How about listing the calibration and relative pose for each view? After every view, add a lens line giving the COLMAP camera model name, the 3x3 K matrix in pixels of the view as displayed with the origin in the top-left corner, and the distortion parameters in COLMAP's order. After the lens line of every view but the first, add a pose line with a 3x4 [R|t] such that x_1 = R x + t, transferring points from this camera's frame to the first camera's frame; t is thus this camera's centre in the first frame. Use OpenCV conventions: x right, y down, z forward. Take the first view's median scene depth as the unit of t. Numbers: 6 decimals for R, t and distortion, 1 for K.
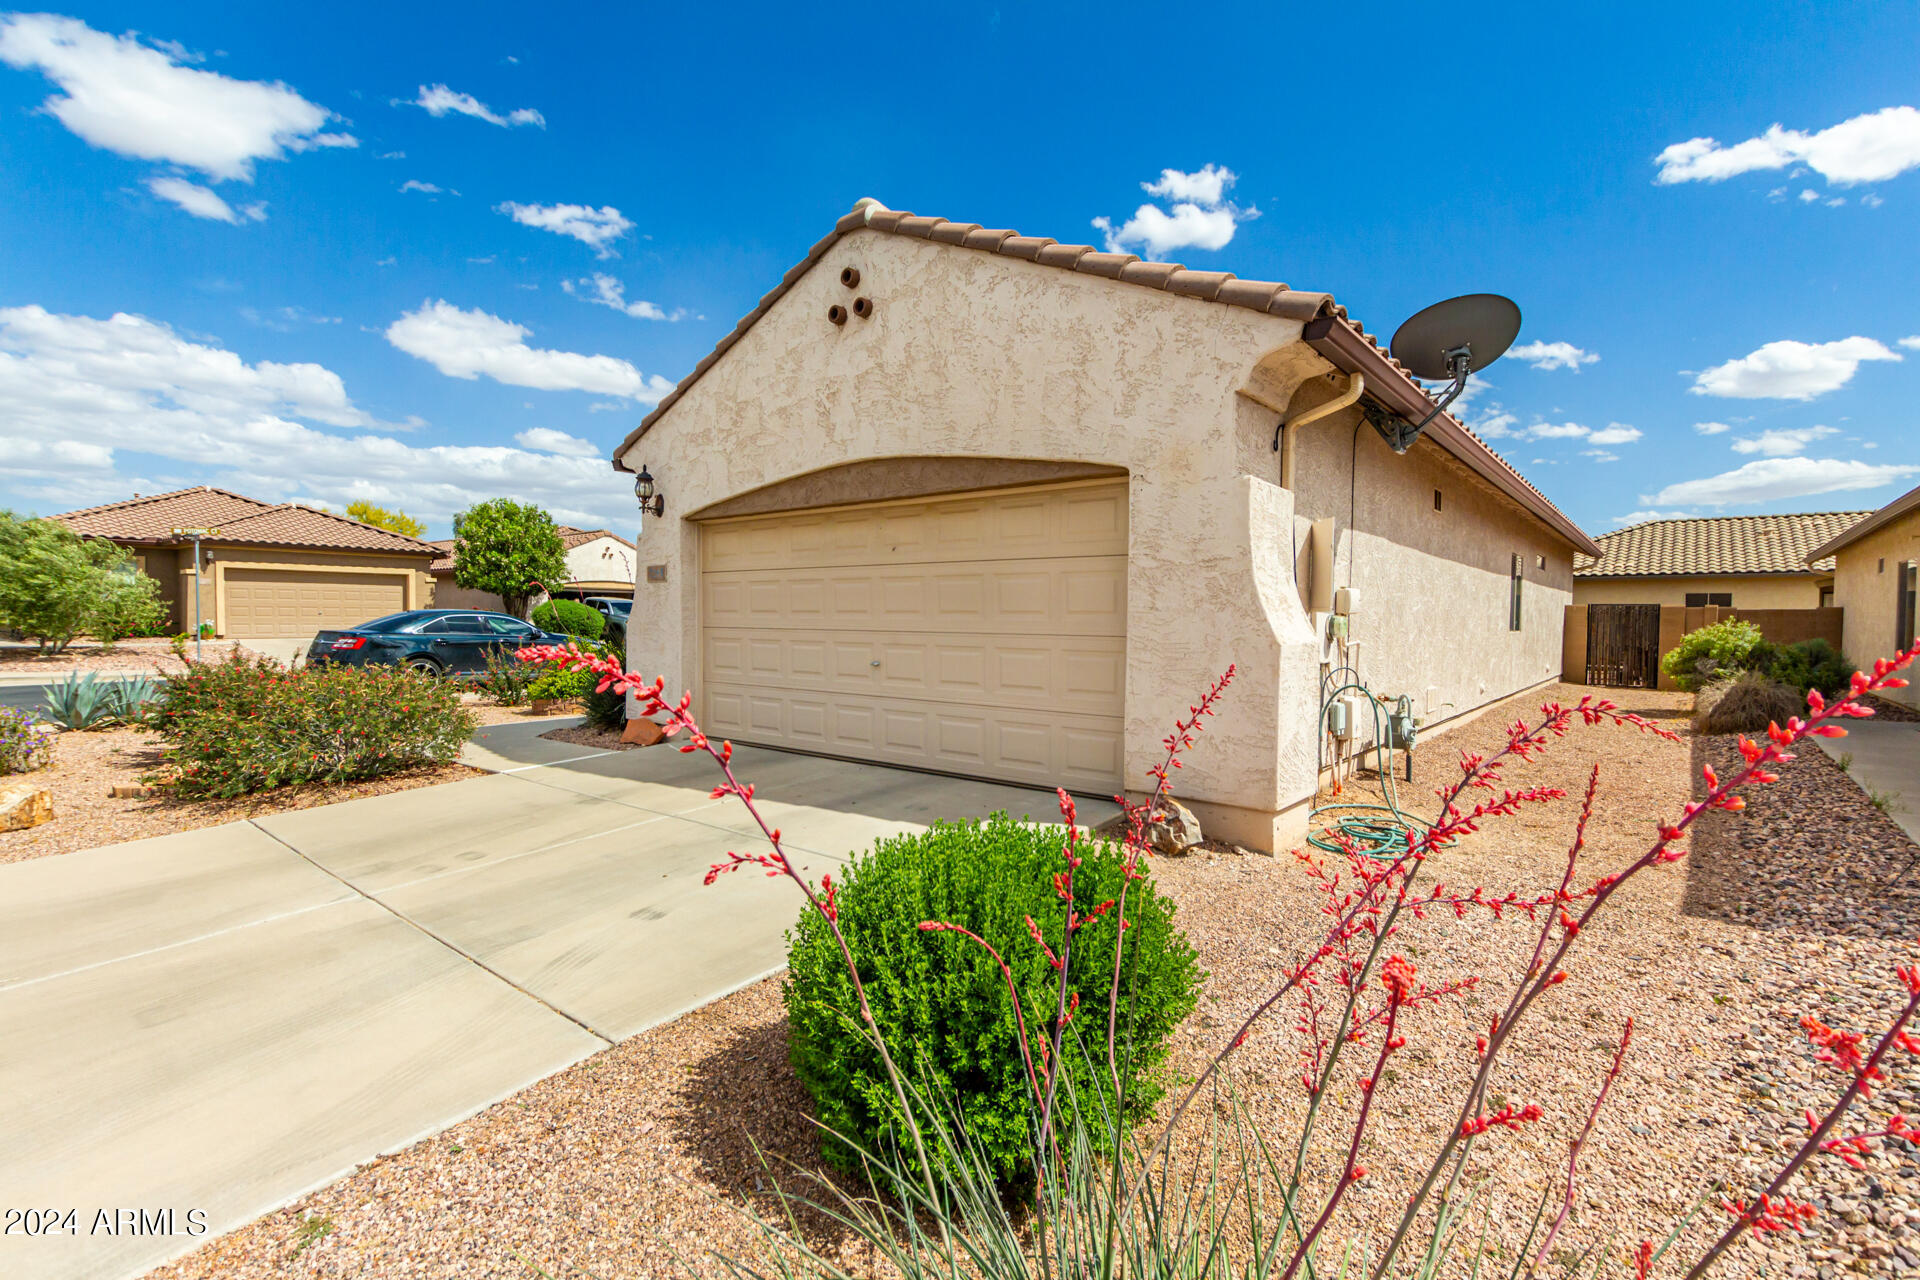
lens RADIAL K [[887.0, 0, 977.9], [0, 887.0, 647.2], [0, 0, 1]] dist [0.005386, 0.000834]
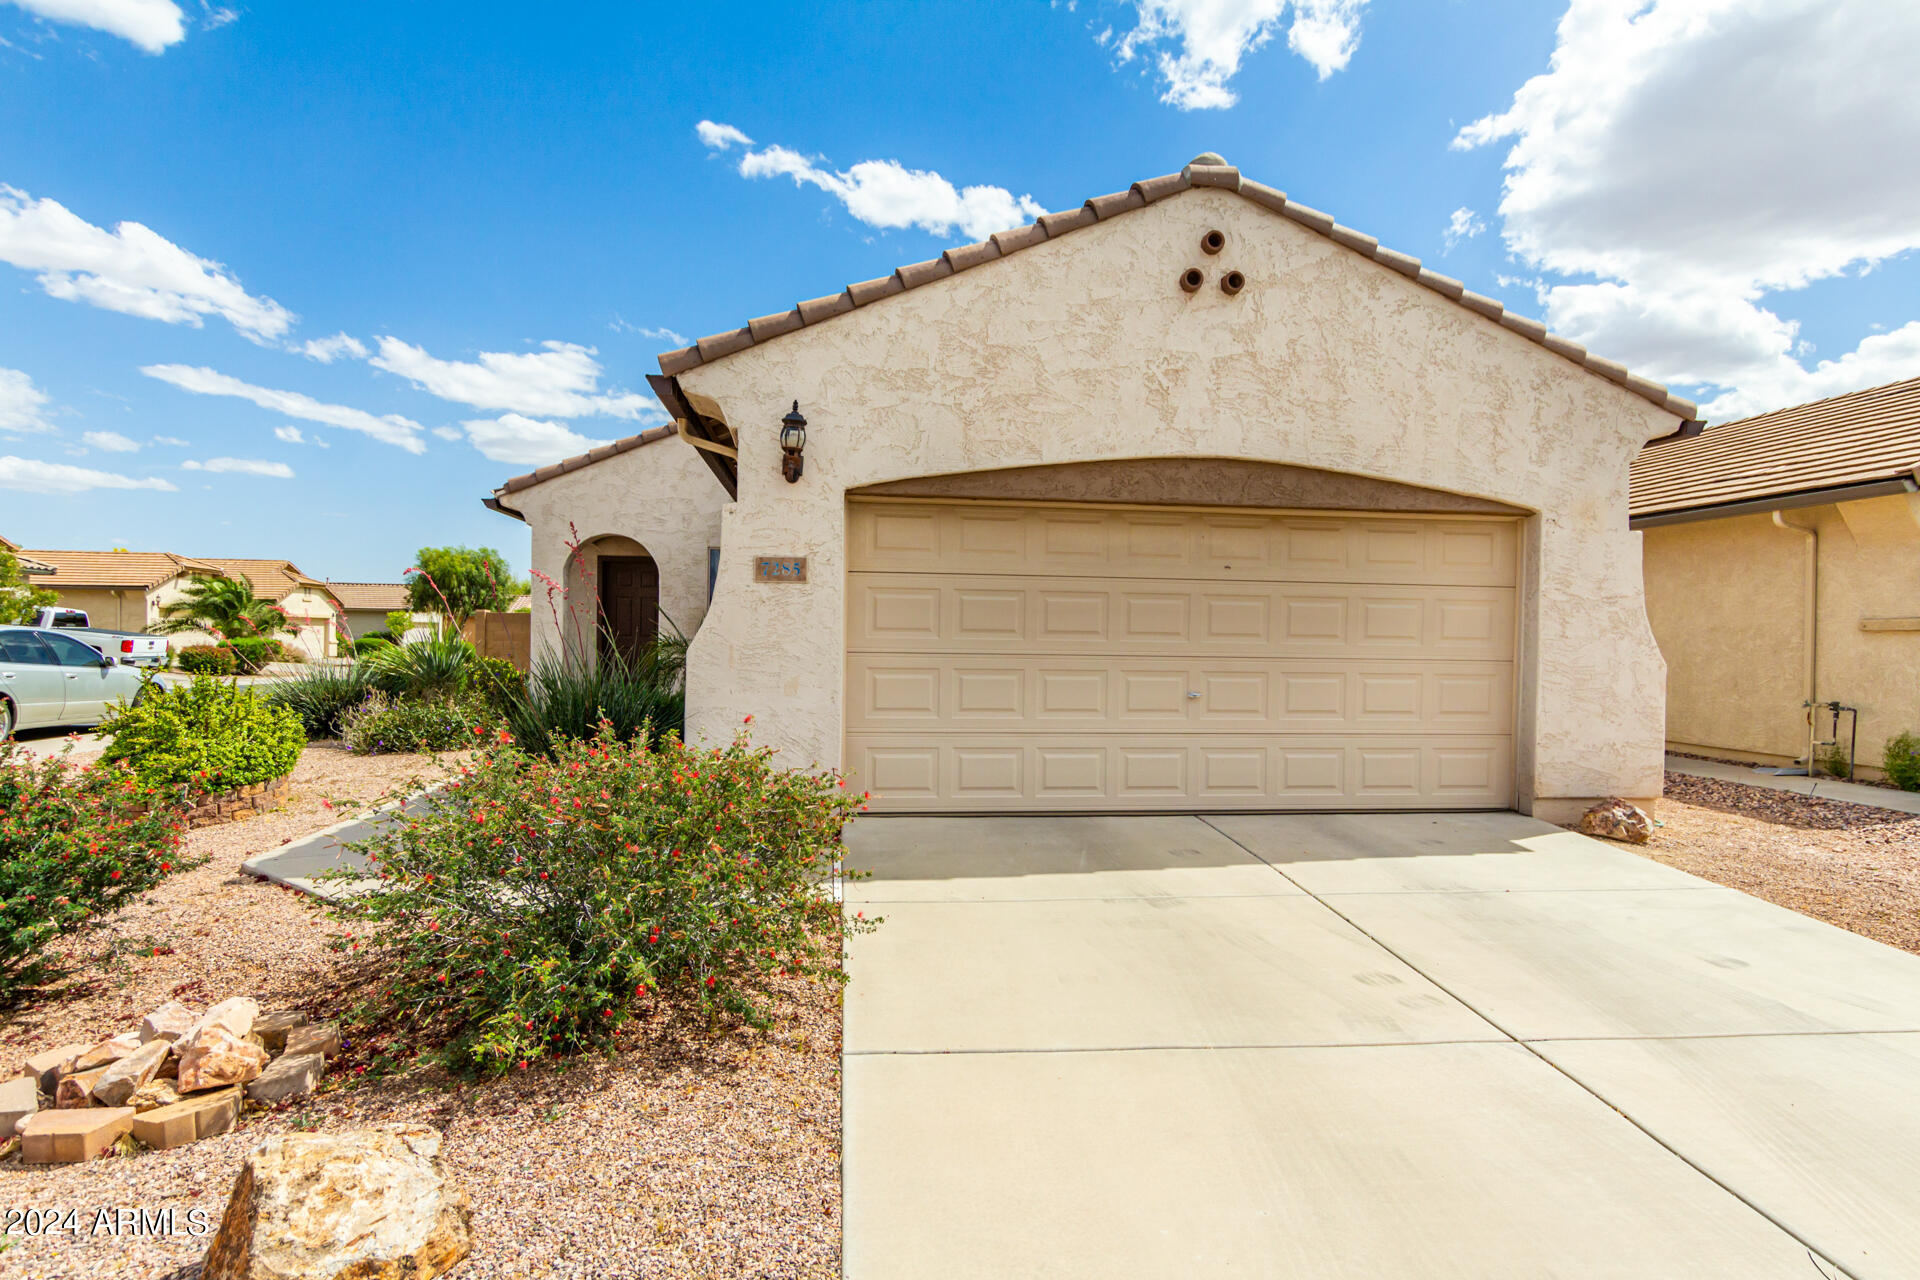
lens RADIAL K [[1034.0, 0, 1019.4], [0, 1034.0, 650.3], [0, 0, 1]] dist [0.002778, 0.001122]
pose [[0.697559, -0.005097, 0.716509, -1.031264], [0.014458, 0.999871, -0.006963, -0.021777], [-0.716382, 0.015216, 0.697543, 0.467922]]
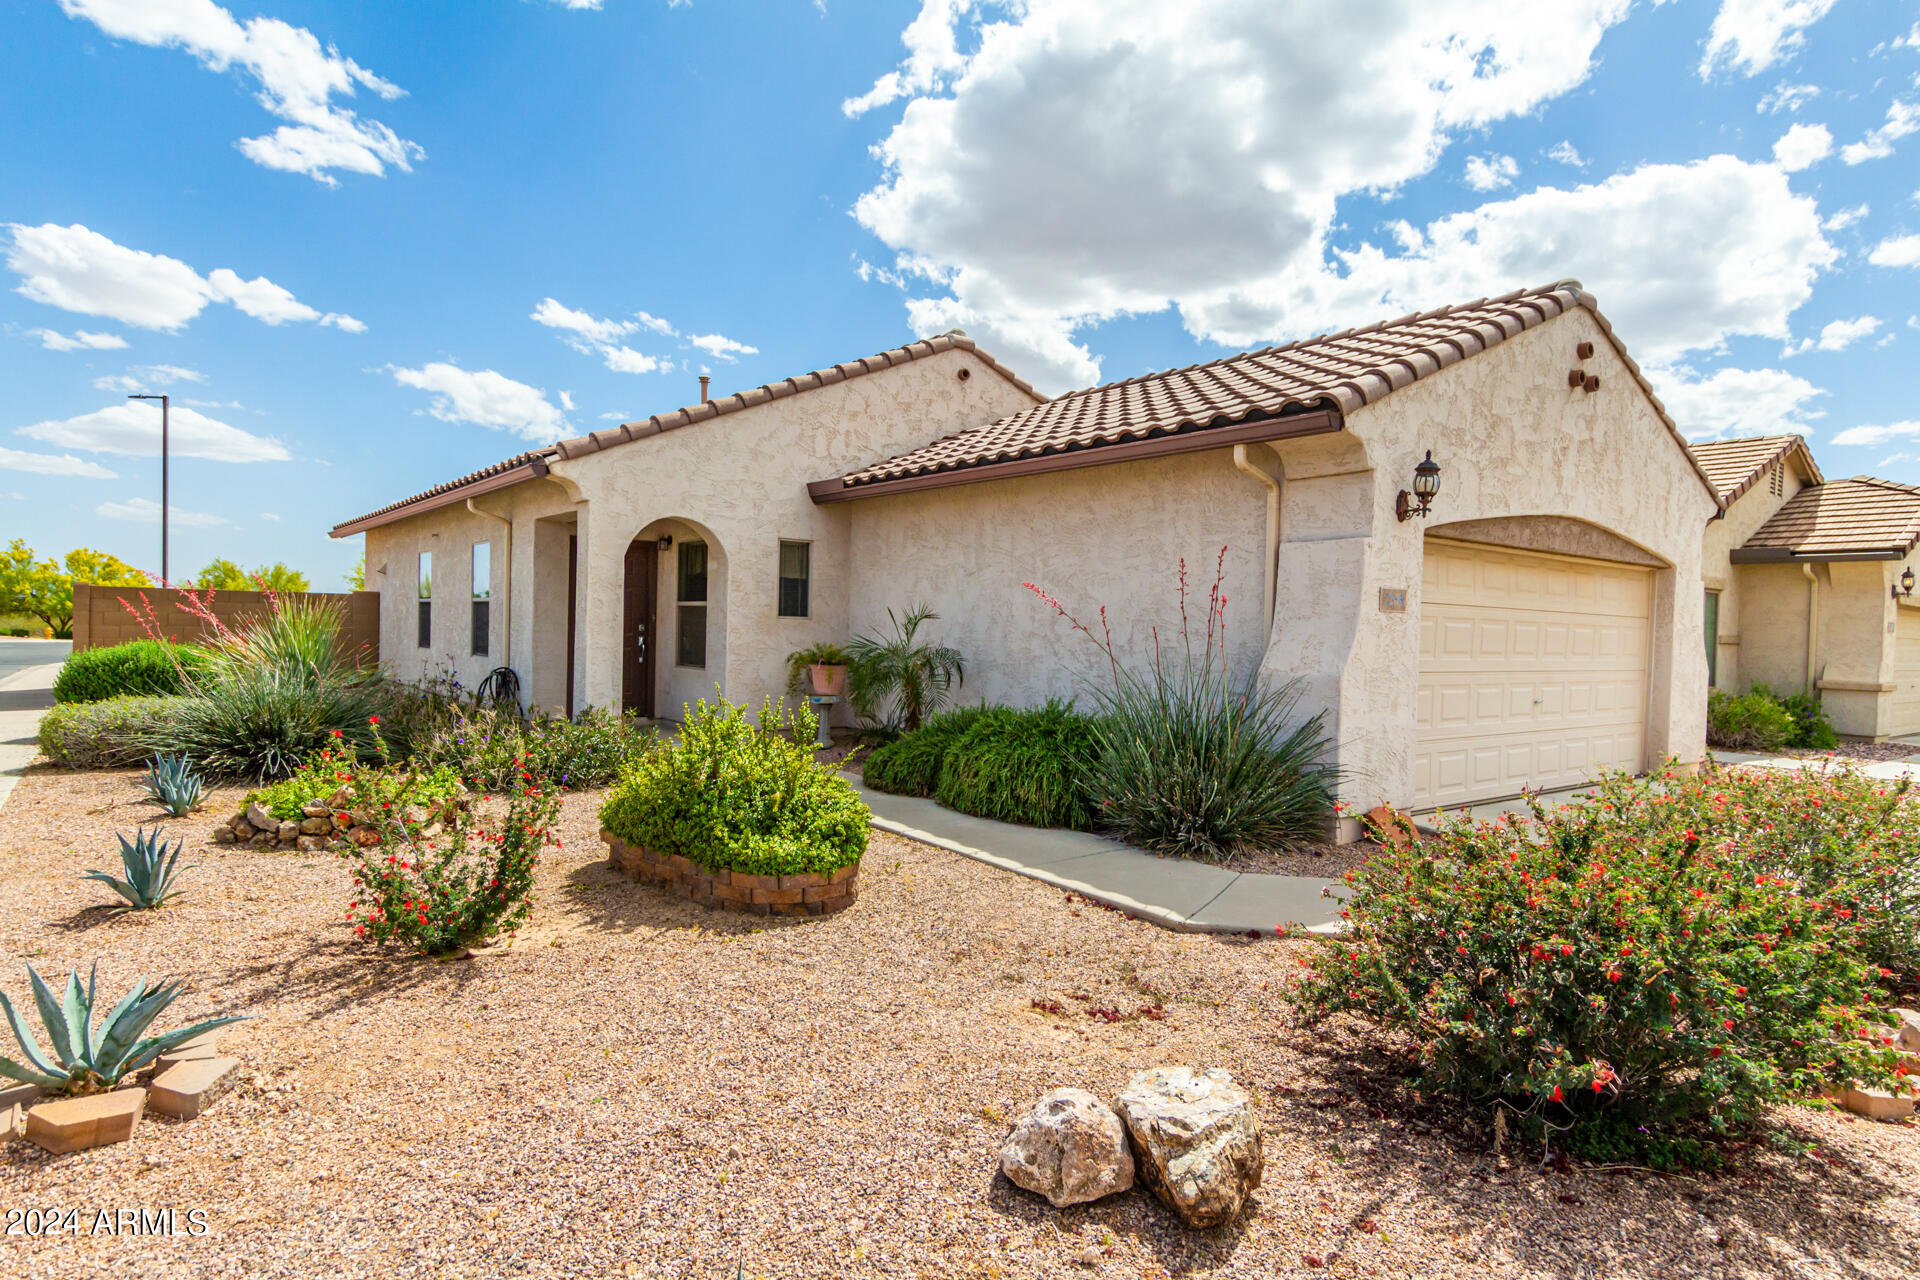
lens RADIAL K [[1110.9, 0, 1027.1], [0, 1110.9, 692.8], [0, 0, 1]] dist [0.001014, 0.001444]
pose [[0.194697, -0.053240, 0.979418, -1.717442], [0.014476, 0.998573, 0.051404, -0.077644], [-0.980757, 0.004170, 0.195189, 1.474720]]
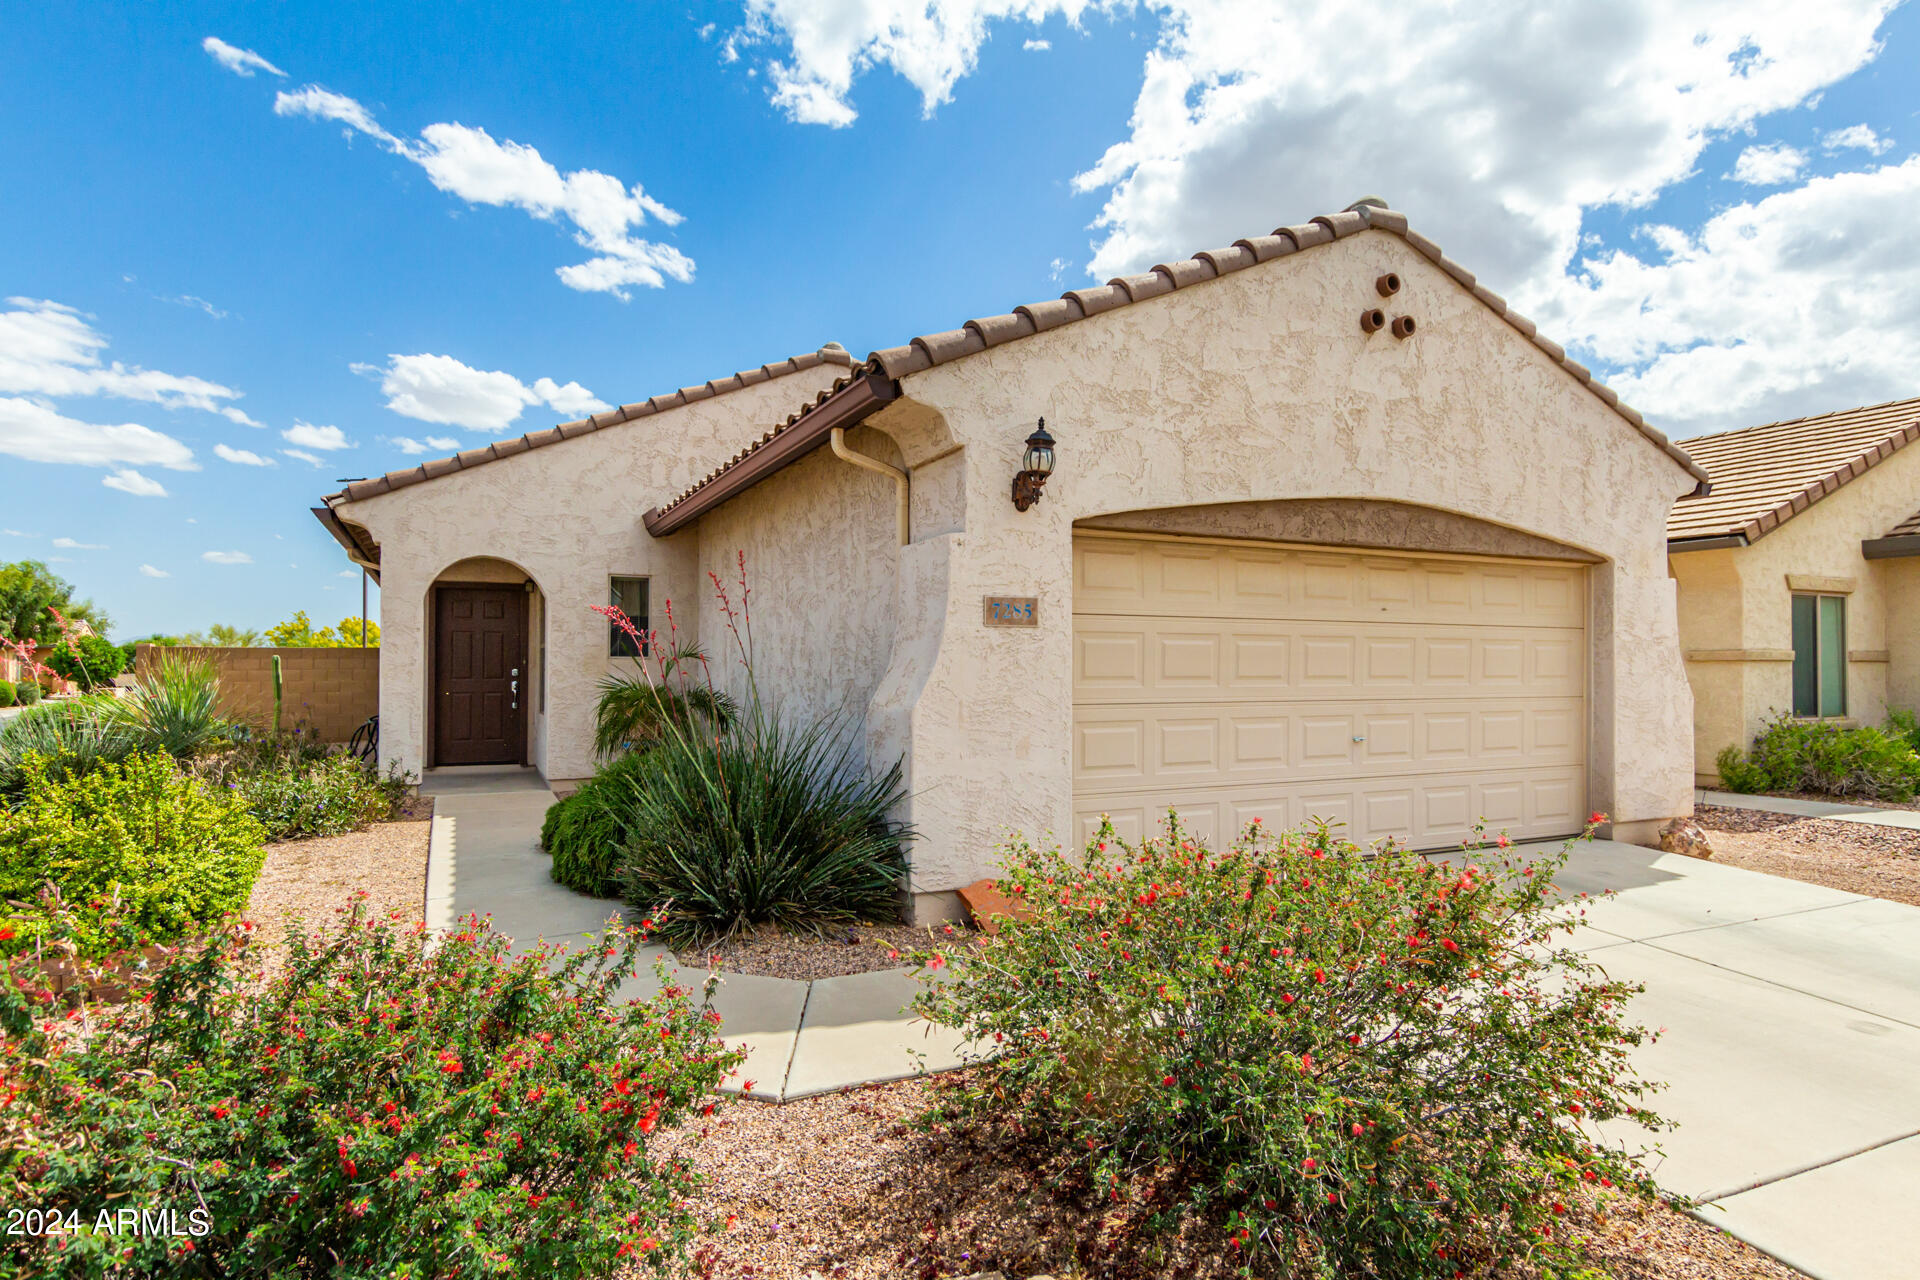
lens RADIAL K [[1074.4, 0, 997.9], [0, 1074.4, 660.3], [0, 0, 1]] dist [-0.000588, -0.001547]
pose [[0.422695, 0.001233, 0.906271, -1.289223], [0.033215, 0.999306, -0.016851, -0.054784], [-0.905663, 0.037225, 0.422361, 0.959896]]
